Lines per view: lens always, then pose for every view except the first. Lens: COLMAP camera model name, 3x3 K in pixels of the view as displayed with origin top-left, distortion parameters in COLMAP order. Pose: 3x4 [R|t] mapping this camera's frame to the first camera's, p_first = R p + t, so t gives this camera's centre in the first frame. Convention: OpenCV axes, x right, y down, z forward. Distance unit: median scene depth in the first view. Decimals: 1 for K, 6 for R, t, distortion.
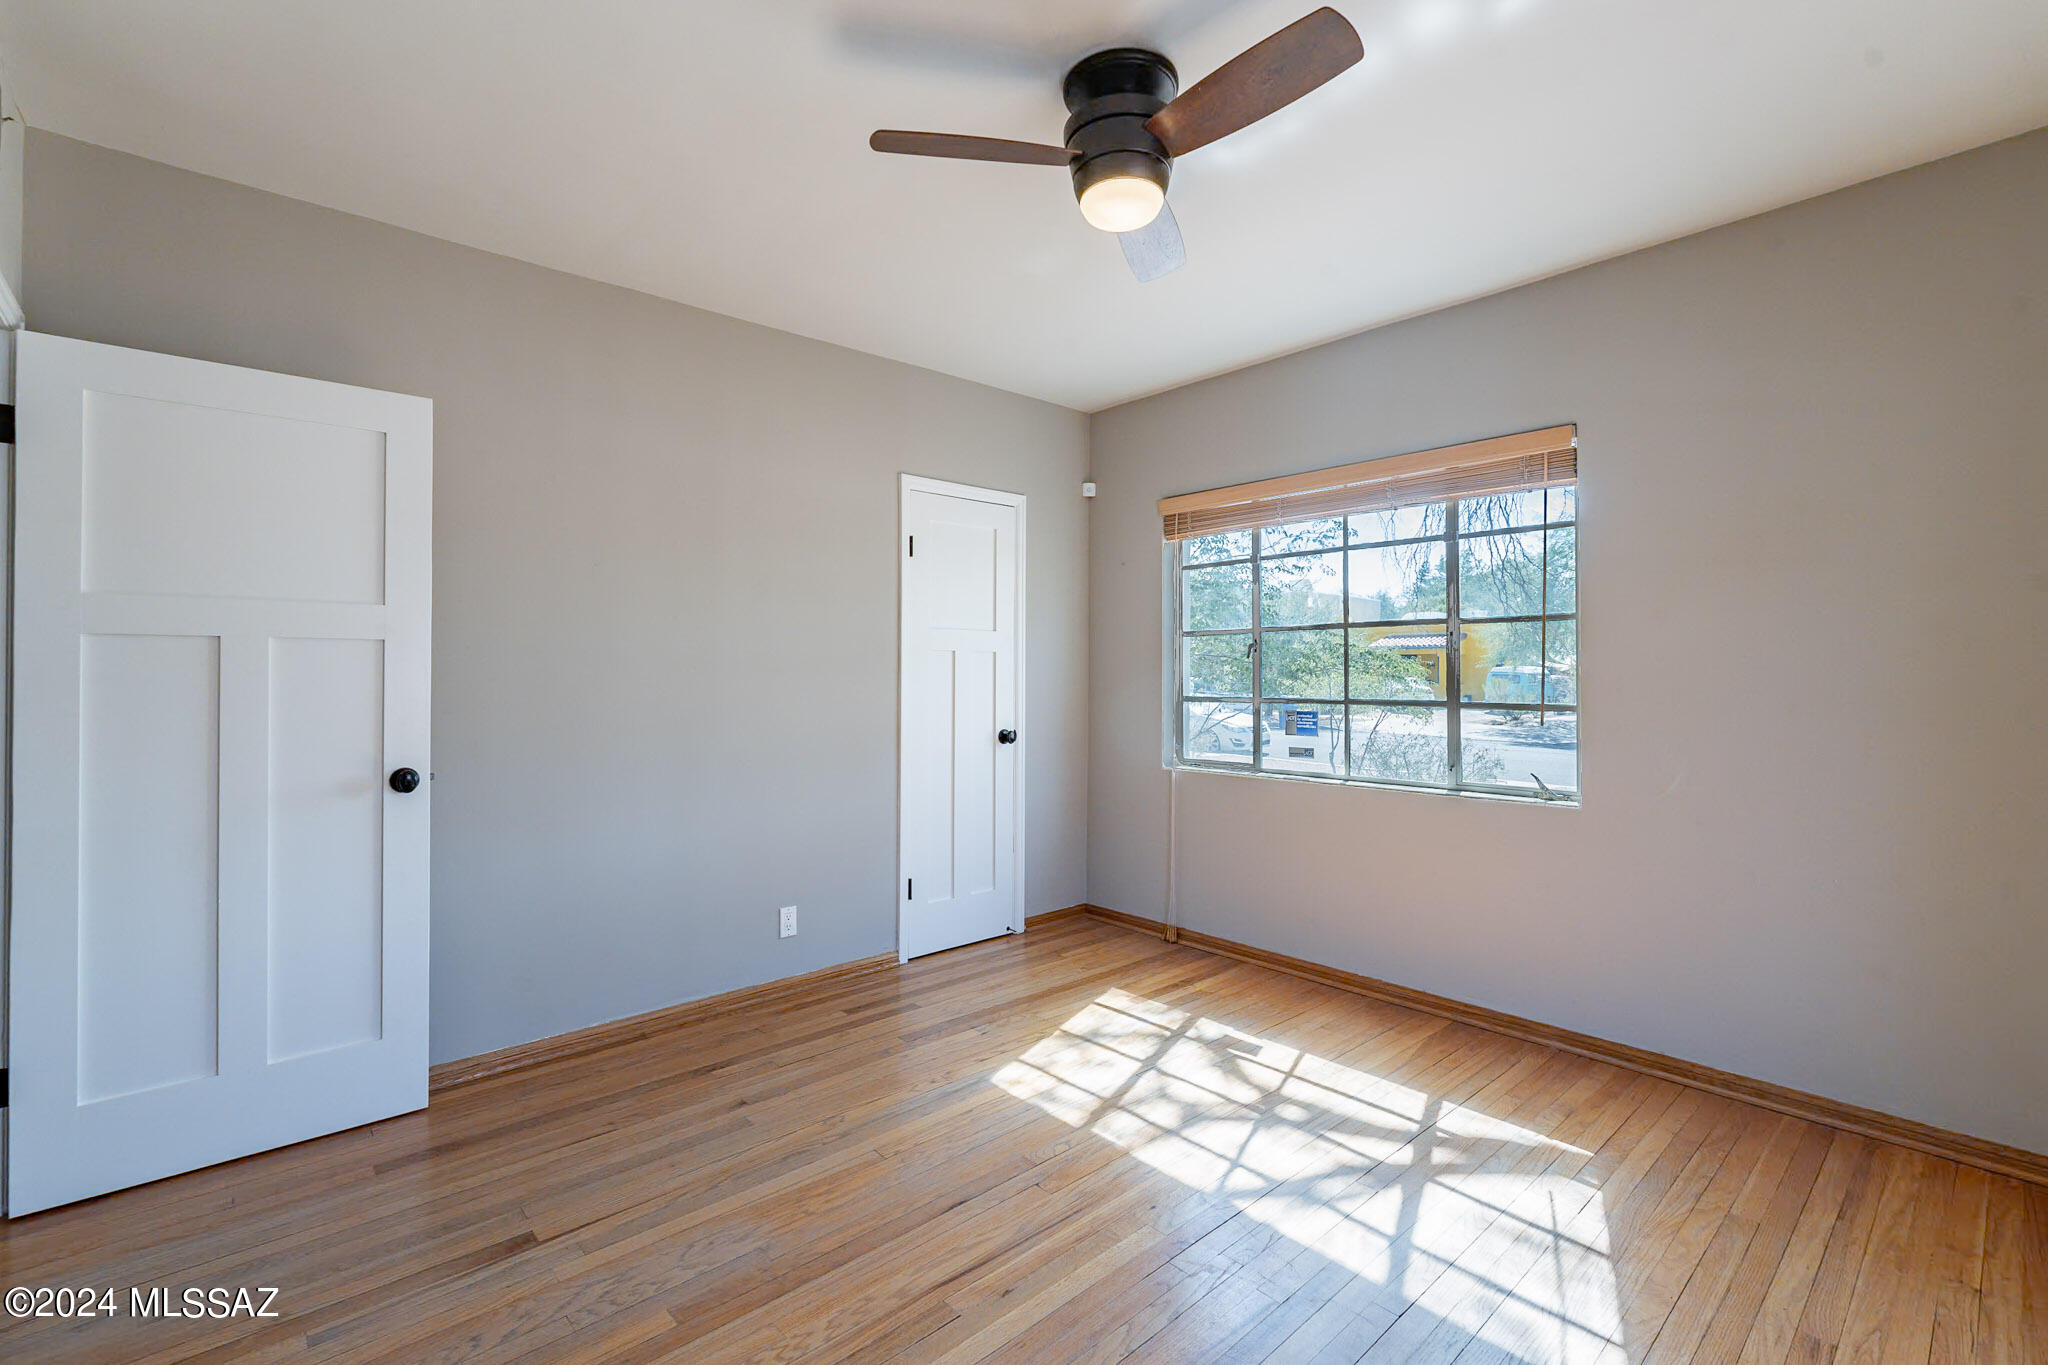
lens RADIAL K [[891.6, 0, 1024.0], [0, 891.6, 682.5], [0, 0, 1]] dist [-0.001669, -0.000207]
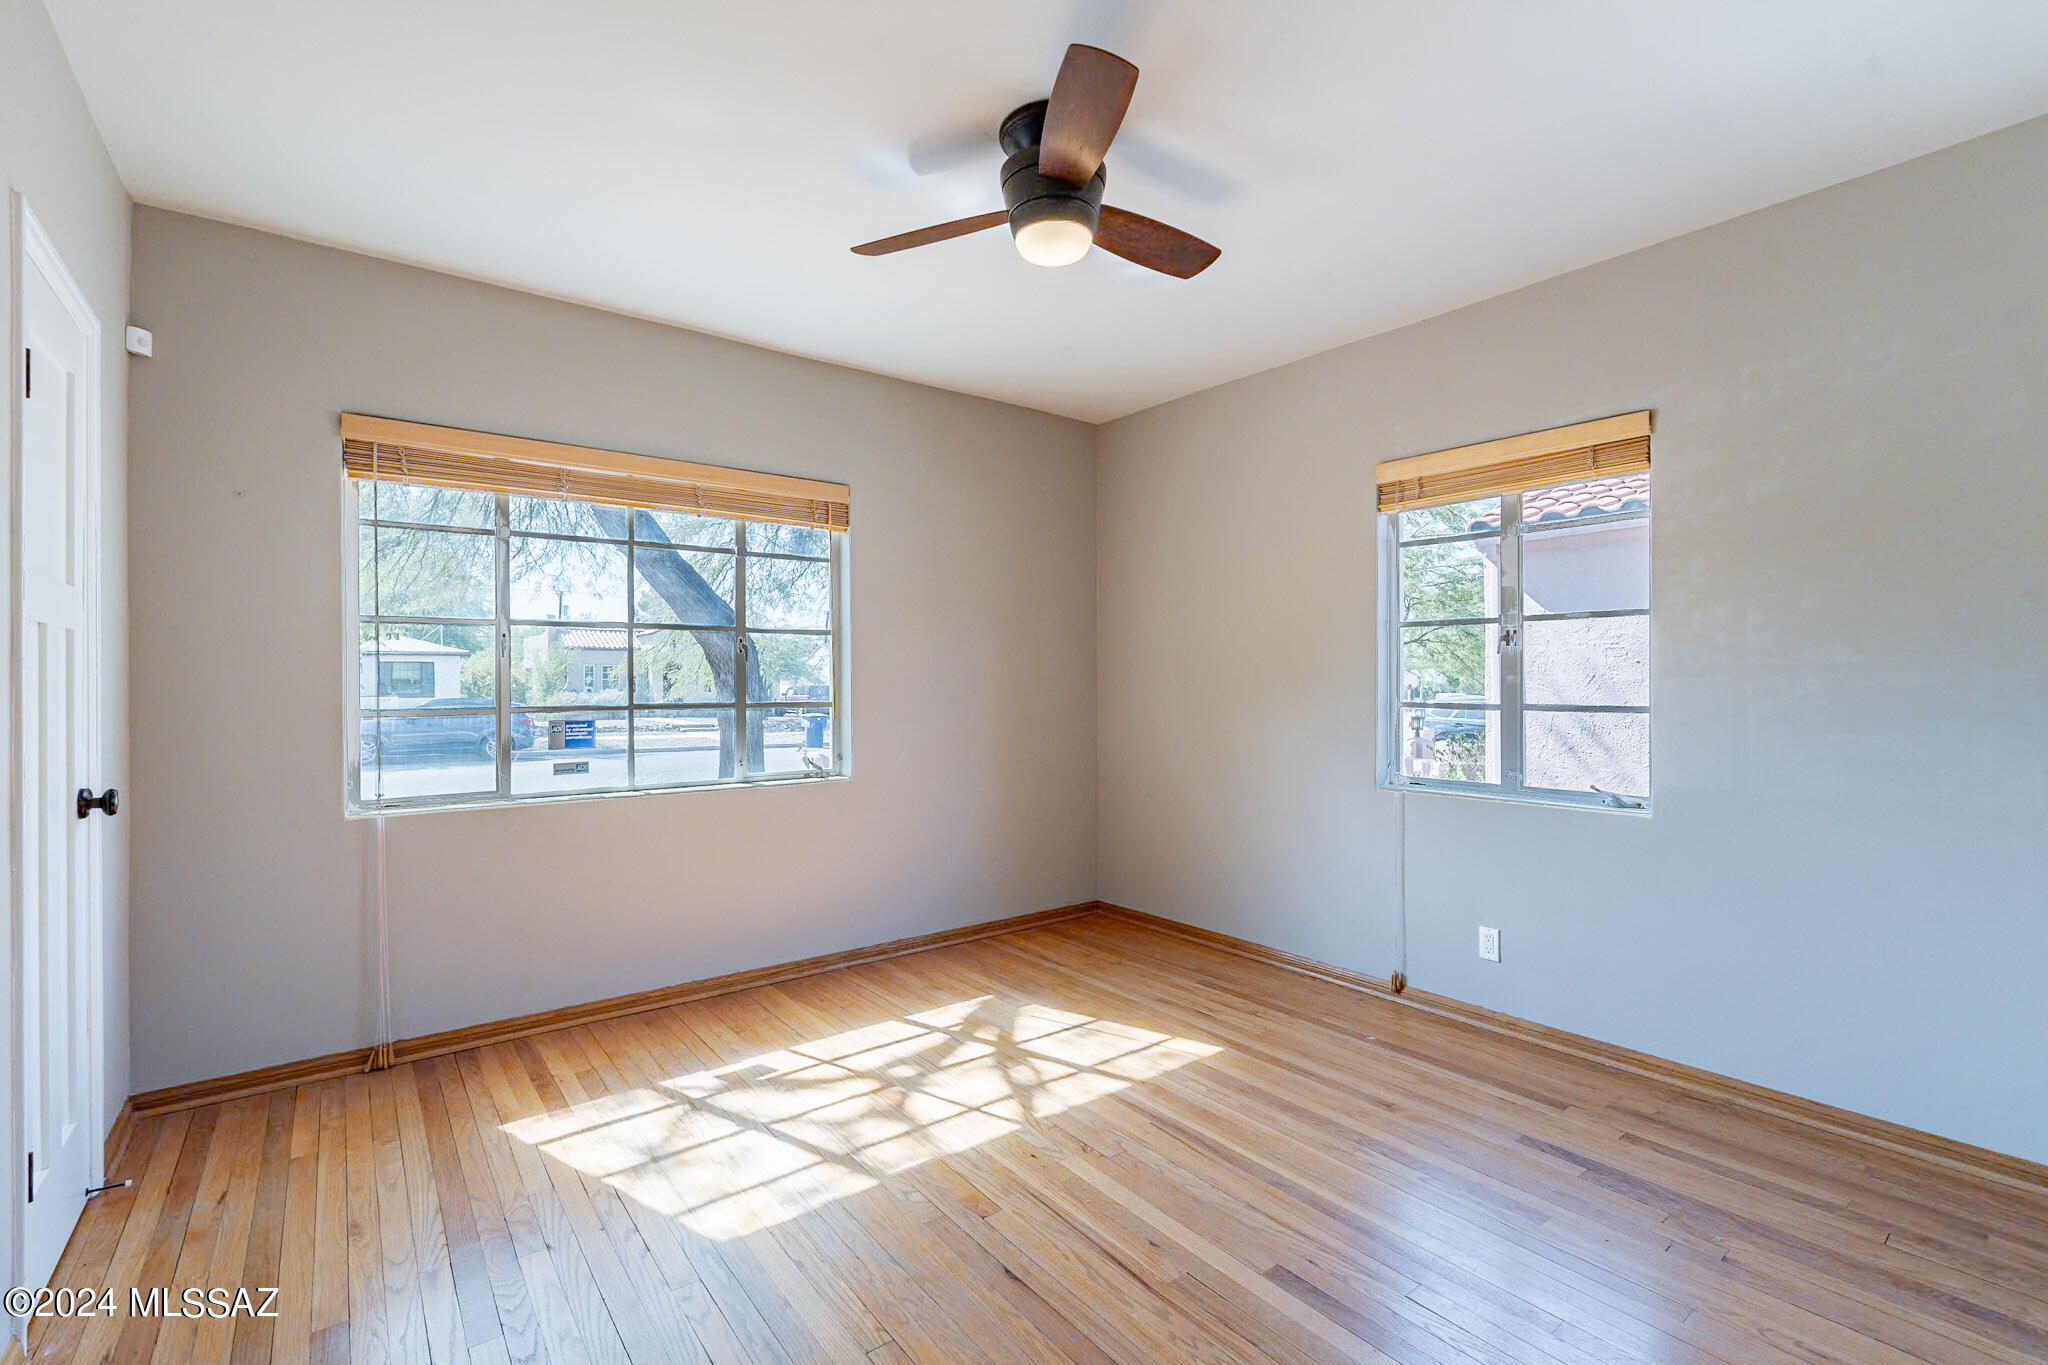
lens RADIAL K [[890.7, 0, 1018.6], [0, 890.7, 687.5], [0, 0, 1]] dist [0.000226, 0.000225]
pose [[0.082109, -0.007443, 0.996596, -0.686605], [0.008655, 0.999940, 0.006754, -0.001991], [-0.996586, 0.008071, 0.082168, 0.660151]]
